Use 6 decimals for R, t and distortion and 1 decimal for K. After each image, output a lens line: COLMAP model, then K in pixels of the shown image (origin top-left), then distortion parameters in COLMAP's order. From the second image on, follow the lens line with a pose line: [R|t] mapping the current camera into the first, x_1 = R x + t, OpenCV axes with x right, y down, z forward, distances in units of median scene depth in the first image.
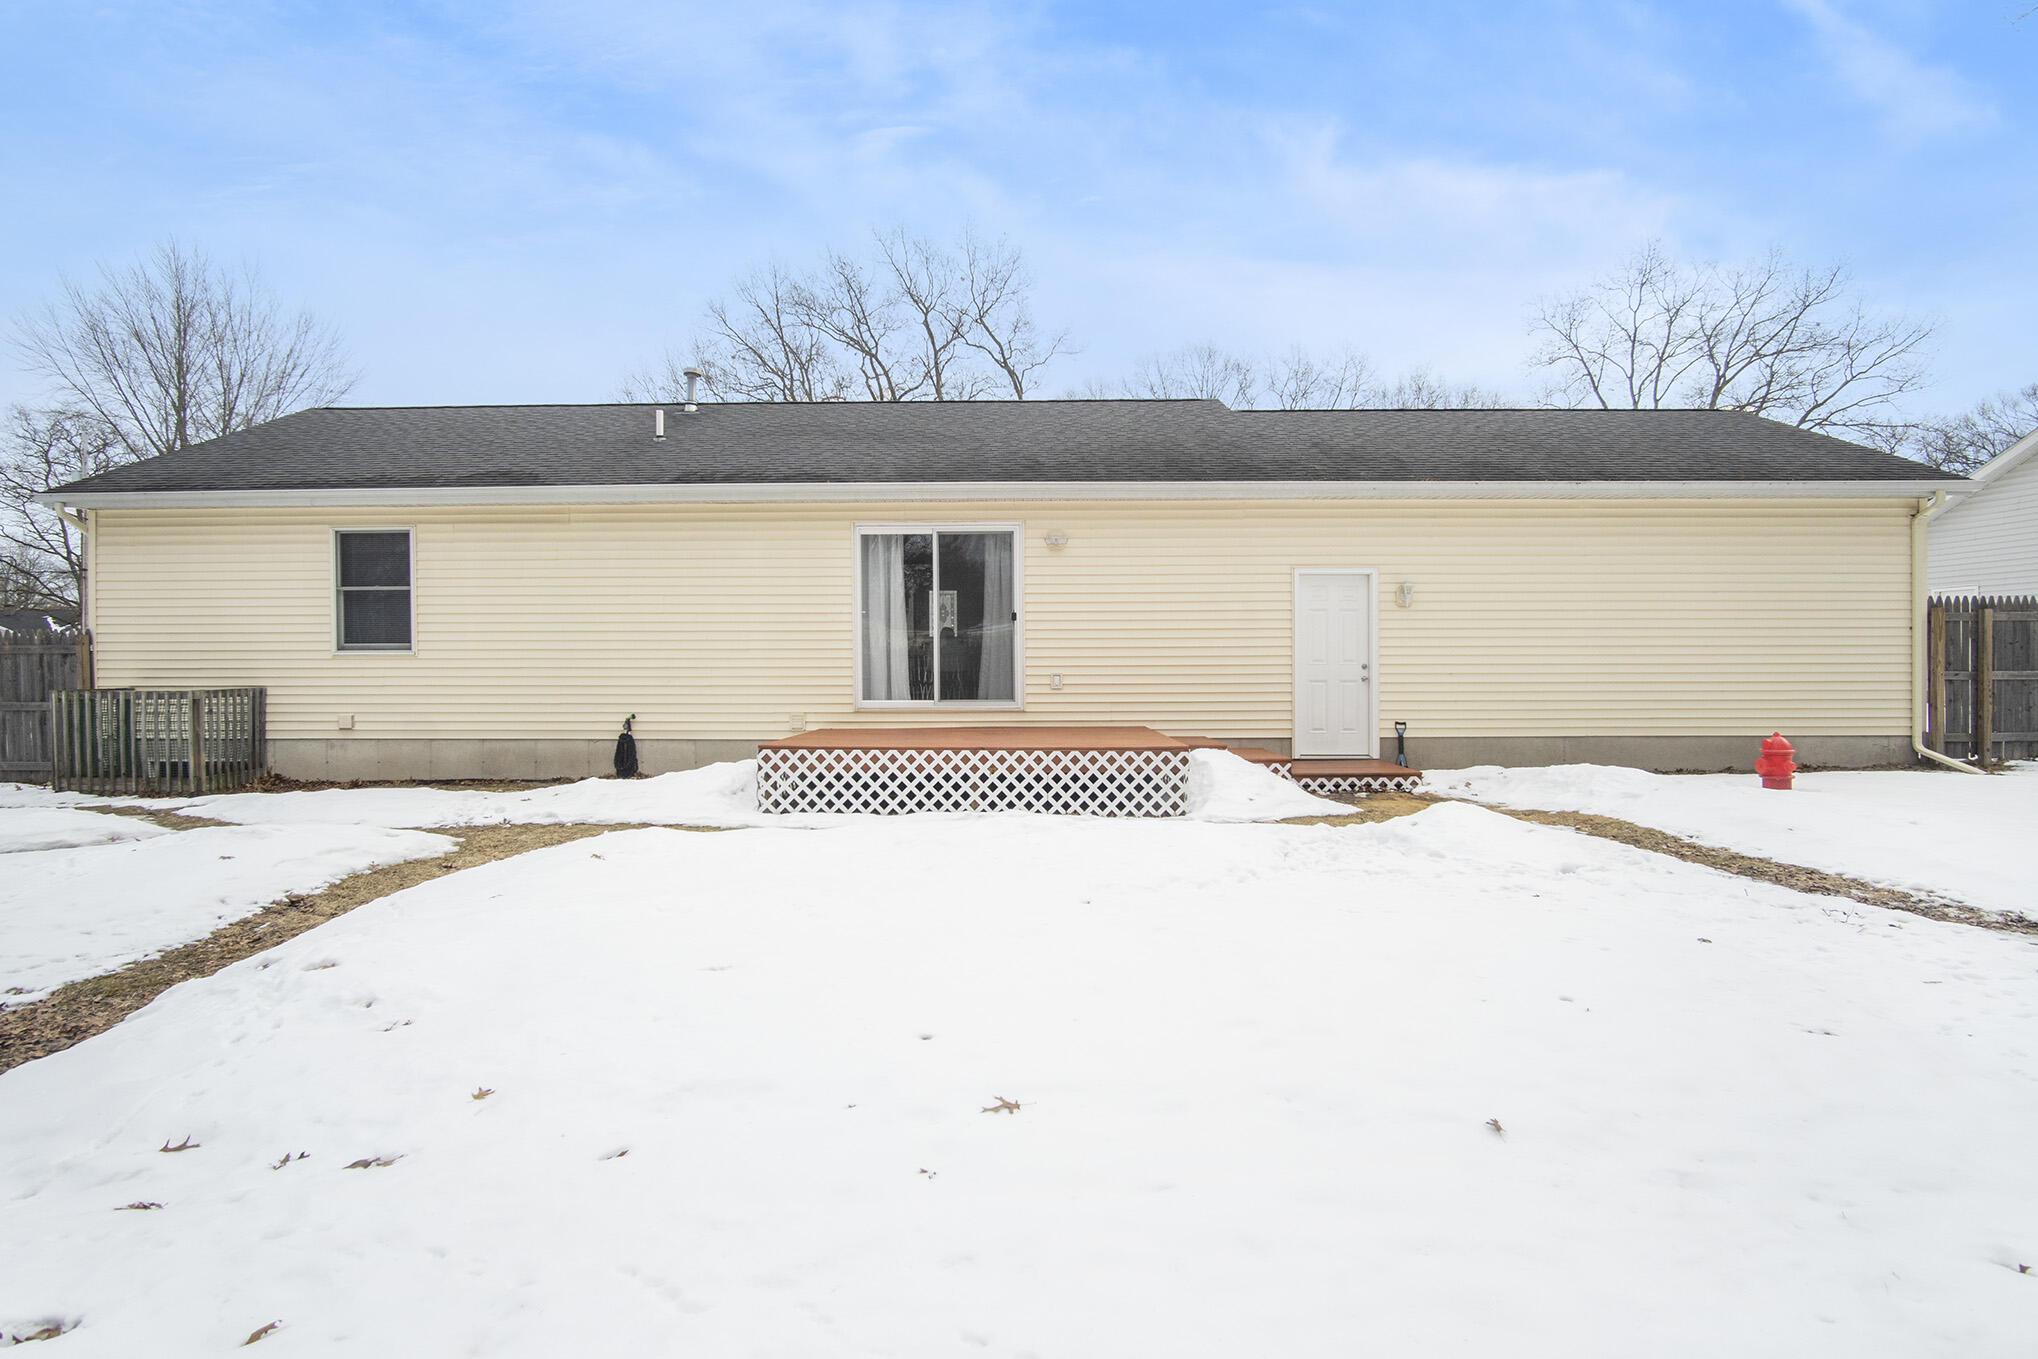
lens RADIAL K [[1119.3, 0, 987.2], [0, 1119.3, 679.0], [0, 0, 1]] dist [-0.006832, -0.001288]
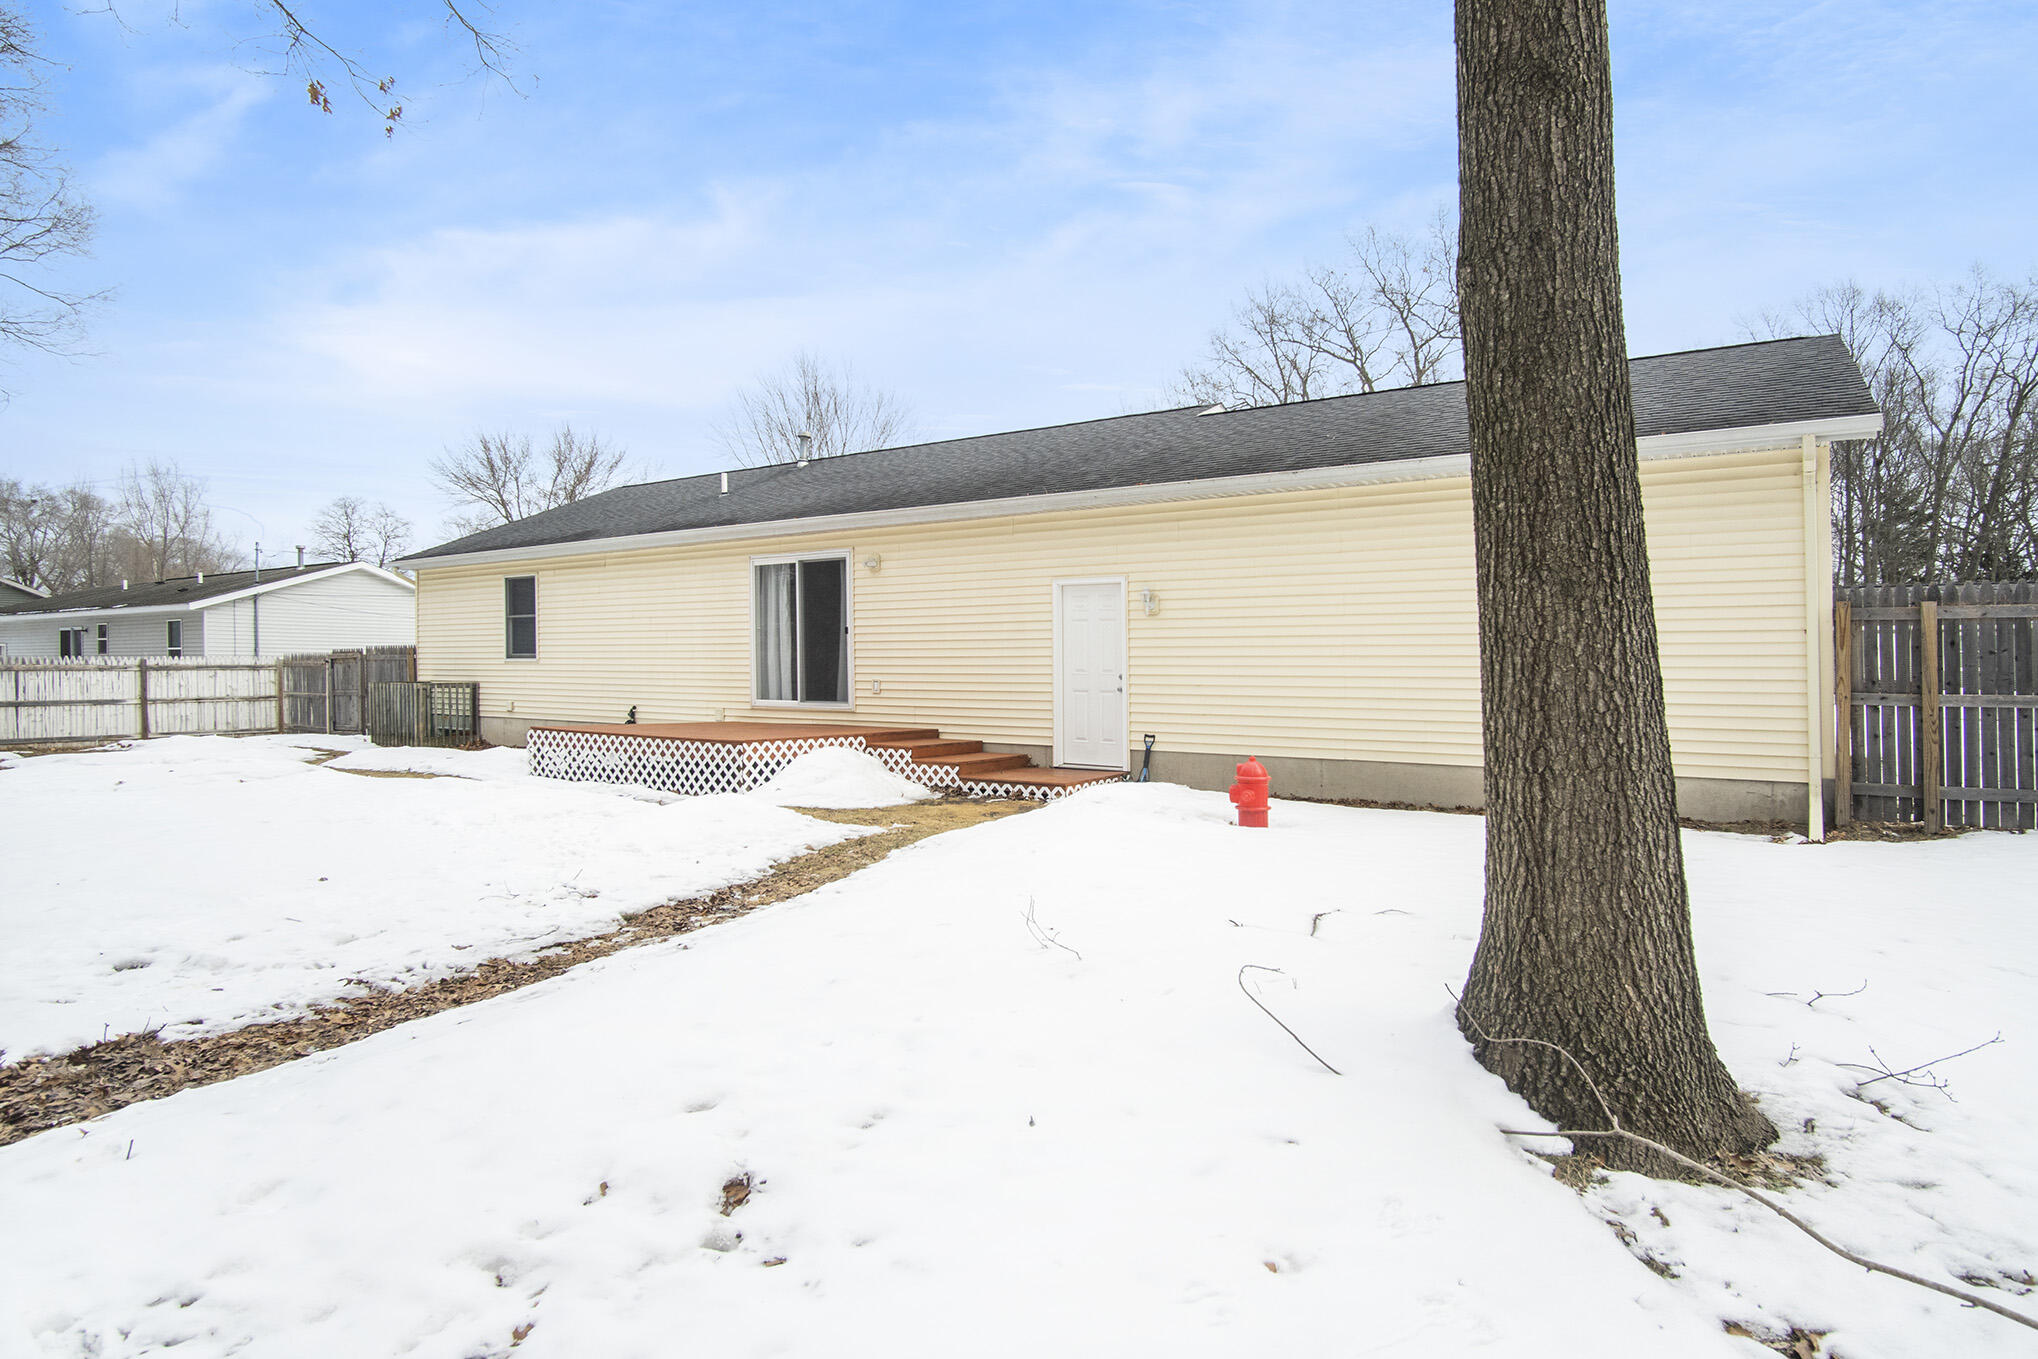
lens RADIAL K [[1119.3, 0, 987.2], [0, 1119.3, 679.0], [0, 0, 1]] dist [-0.006832, -0.001288]
pose [[0.830110, 0.012324, -0.557464, 0.780742], [-0.014281, 0.999898, 0.000840, -0.008247], [0.557417, 0.007264, 0.830201, 0.118396]]
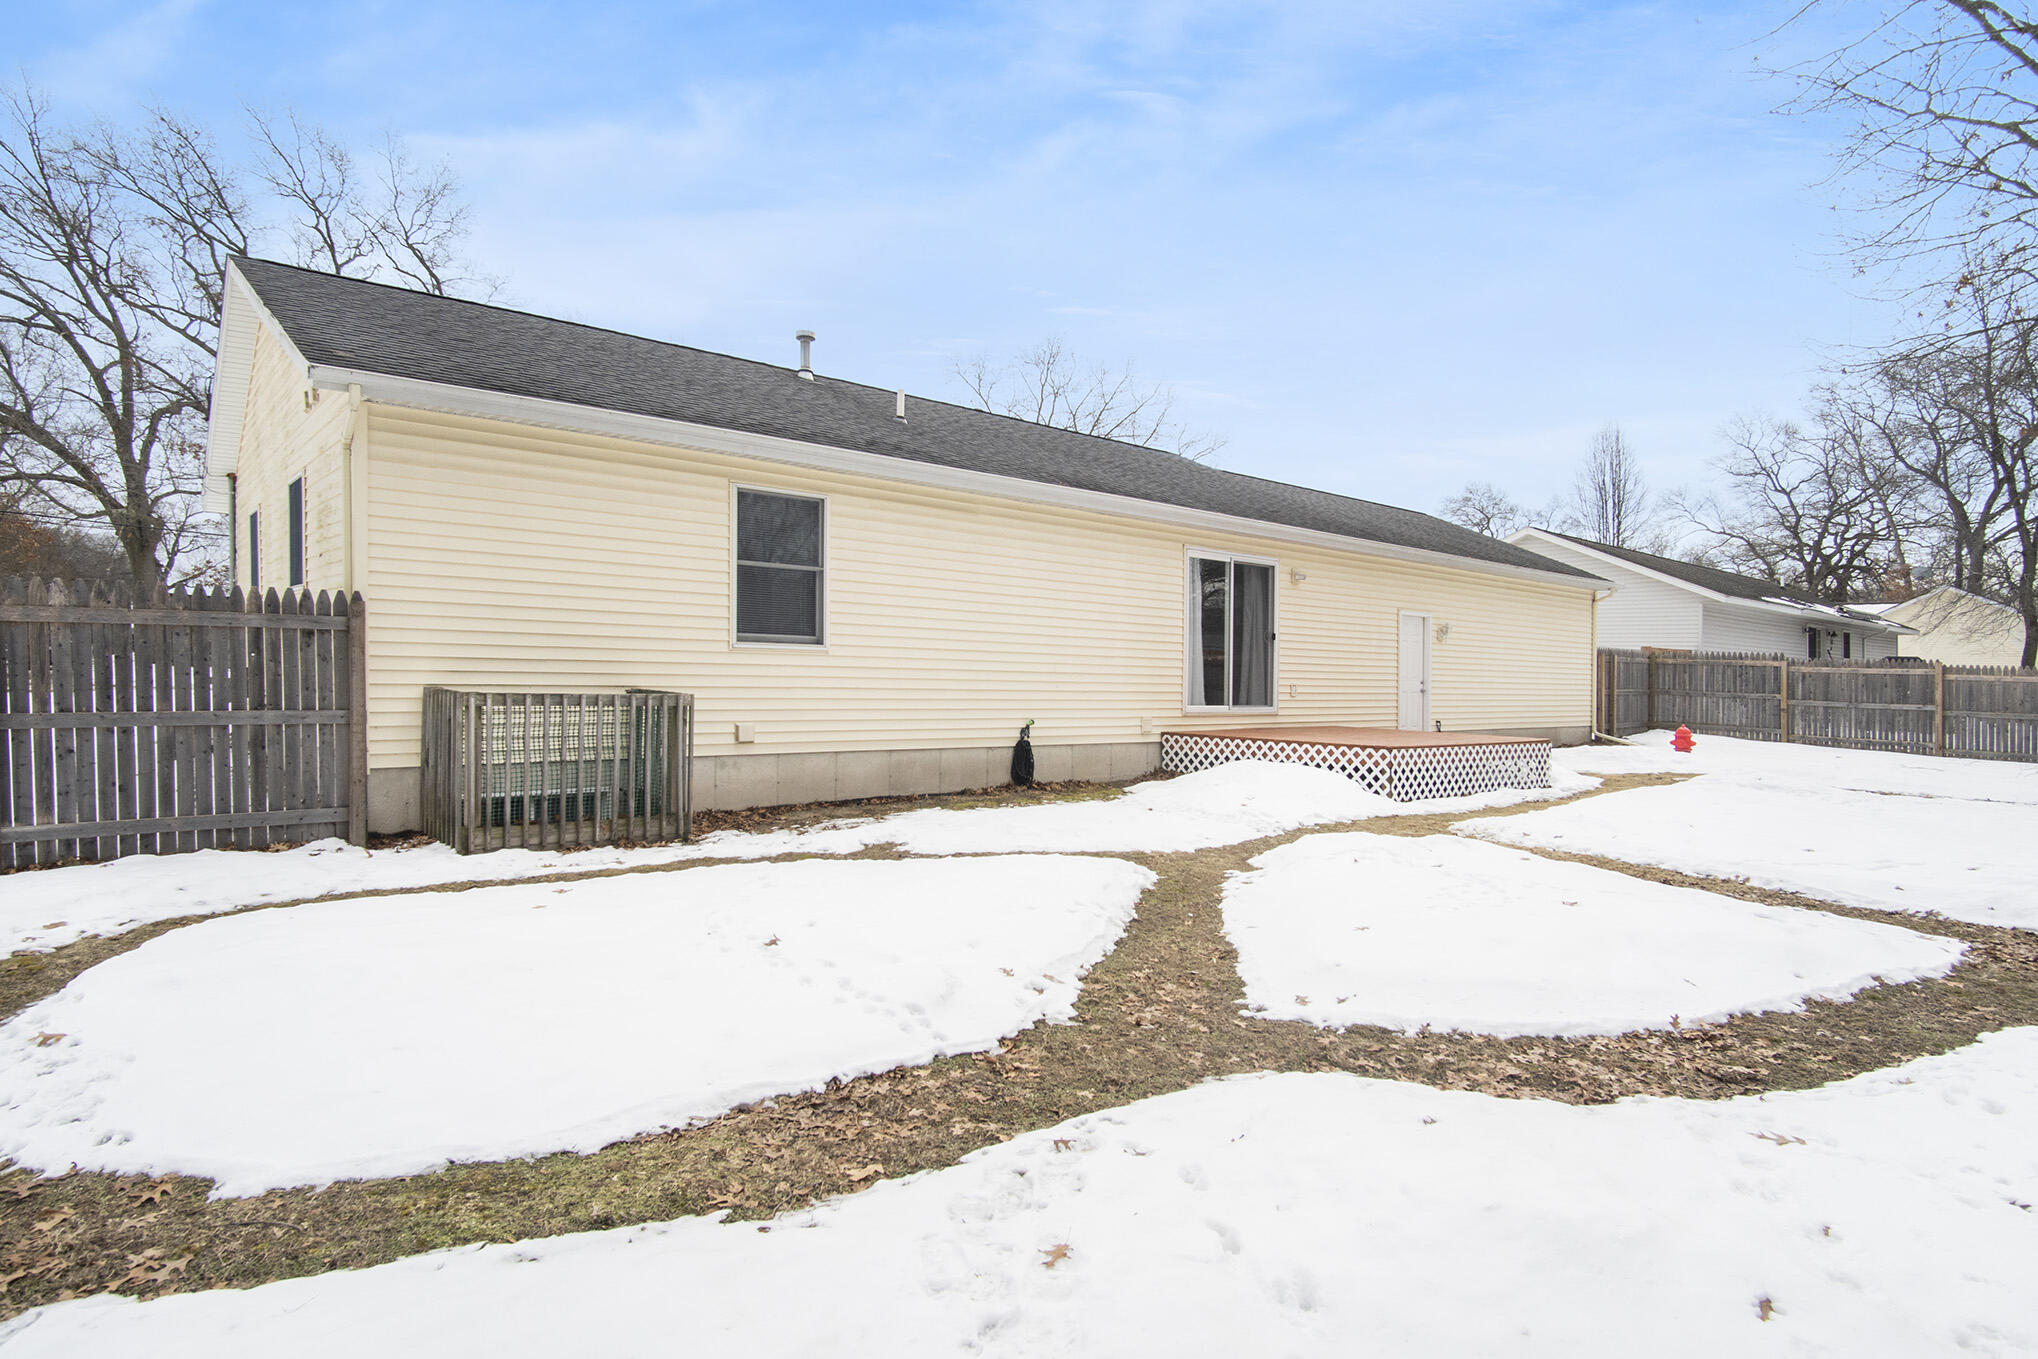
lens RADIAL K [[1119.3, 0, 987.2], [0, 1119.3, 679.0], [0, 0, 1]] dist [-0.006832, -0.001288]
pose [[0.733553, 0.014303, 0.679482, -1.010388], [-0.018912, 0.999821, -0.000630, -0.002550], [-0.679369, -0.012388, 0.733692, 0.318079]]
